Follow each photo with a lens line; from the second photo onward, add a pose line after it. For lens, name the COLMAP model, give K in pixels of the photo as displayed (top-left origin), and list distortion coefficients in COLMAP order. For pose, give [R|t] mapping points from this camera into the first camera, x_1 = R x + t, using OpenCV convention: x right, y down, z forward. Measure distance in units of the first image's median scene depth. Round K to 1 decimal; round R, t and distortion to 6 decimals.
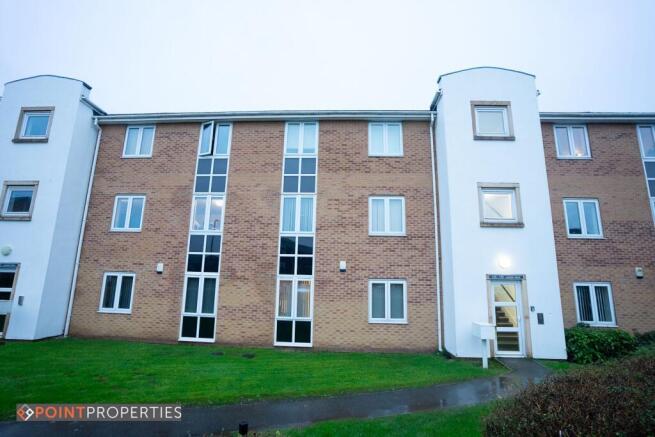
lens RADIAL K [[321.4, 0, 327.5], [0, 321.4, 216.1], [0, 0, 1]] dist [-0.061755, 0.026033]
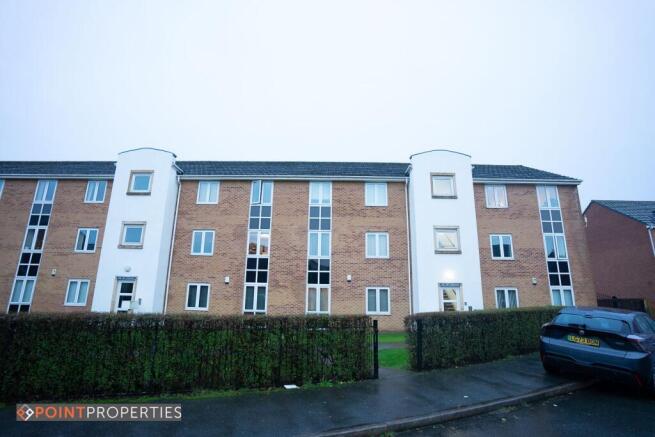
lens RADIAL K [[321.4, 0, 329.1], [0, 321.4, 216.8], [0, 0, 1]] dist [-0.061755, 0.026033]
pose [[0.998908, 0.005095, 0.046442, -0.120650], [-0.003182, 0.999147, -0.041171, -0.074983], [-0.046612, 0.040979, 0.998072, -0.545786]]
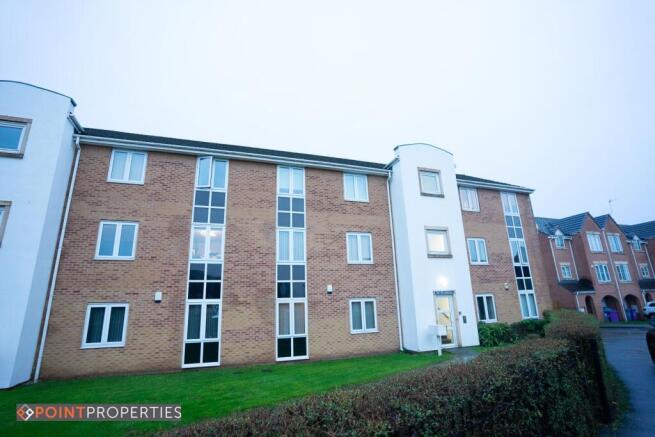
lens RADIAL K [[321.4, 0, 331.5], [0, 321.4, 216.1], [0, 0, 1]] dist [-0.061755, 0.026033]
pose [[0.921870, 0.052555, 0.383918, -0.425256], [-0.023329, 0.996490, -0.080392, -0.023303], [-0.386795, 0.065155, 0.919861, -0.146432]]
